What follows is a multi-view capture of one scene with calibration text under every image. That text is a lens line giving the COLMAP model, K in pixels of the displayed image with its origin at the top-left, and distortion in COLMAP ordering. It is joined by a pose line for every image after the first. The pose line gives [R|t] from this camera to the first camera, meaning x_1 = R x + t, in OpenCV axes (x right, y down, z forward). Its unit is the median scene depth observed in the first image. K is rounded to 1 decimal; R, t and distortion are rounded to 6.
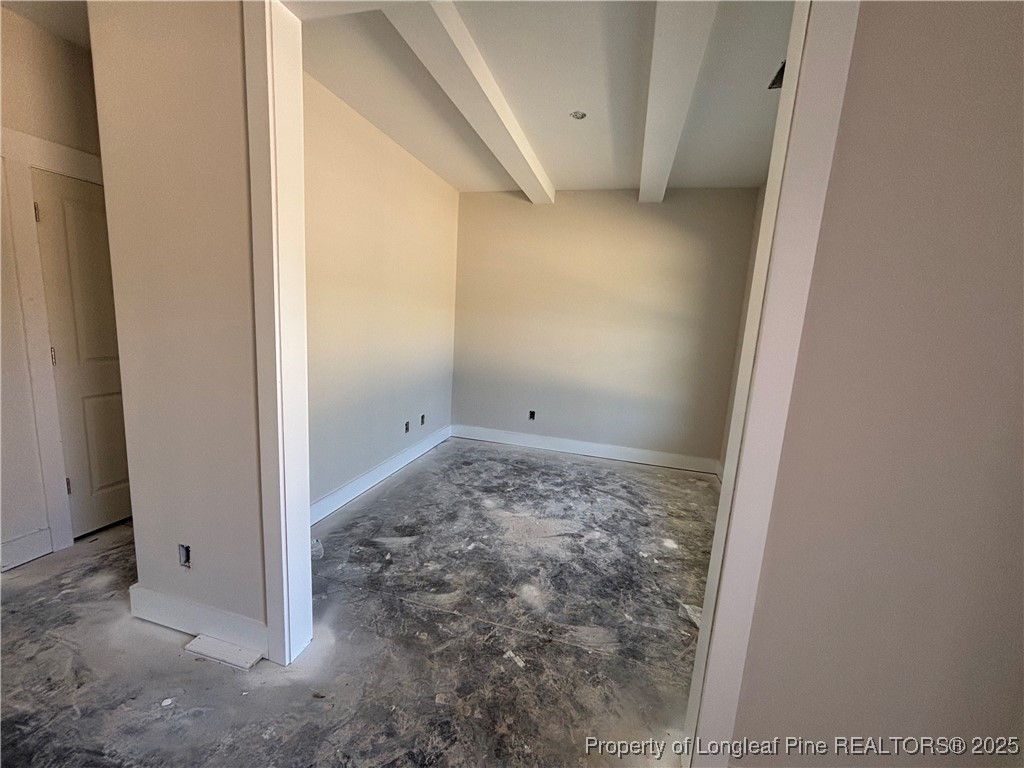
lens RADIAL K [[412.9, 0, 512.6], [0, 412.9, 373.4], [0, 0, 1]] dist [-0.002168, 0.001258]
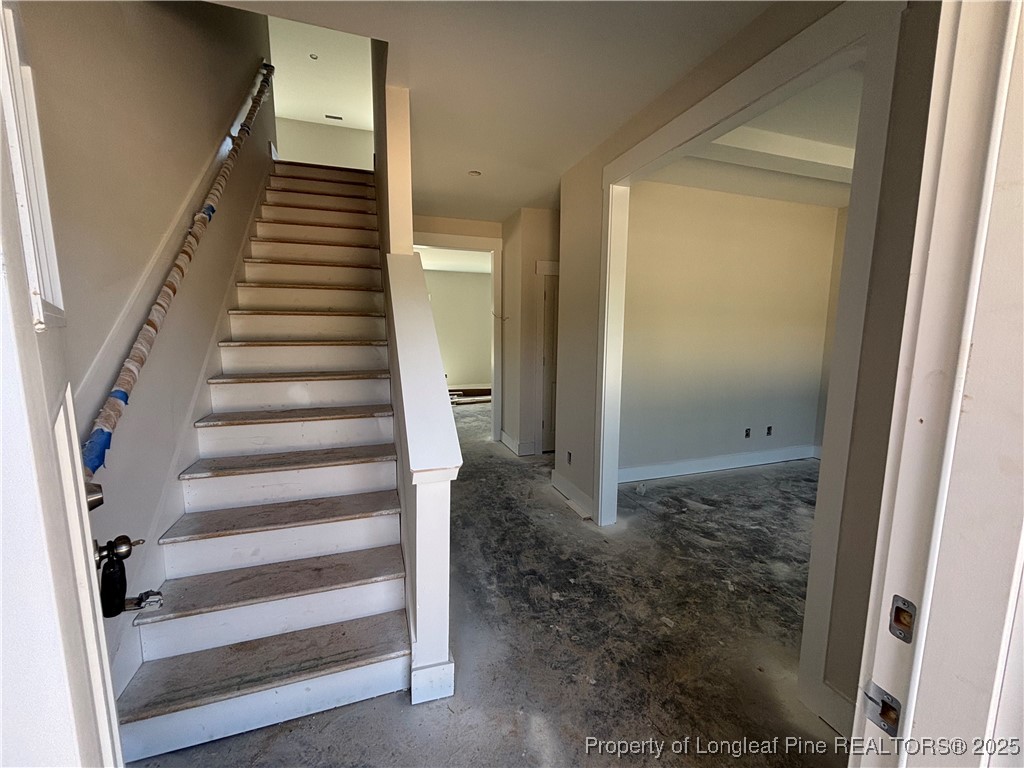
lens RADIAL K [[412.9, 0, 514.1], [0, 412.9, 383.8], [0, 0, 1]] dist [-0.002168, 0.001258]
pose [[0.559525, 0.056310, -0.826898, 0.493860], [-0.091819, 0.995759, 0.005679, 0.077602], [0.823712, 0.072748, 0.562323, -0.260667]]
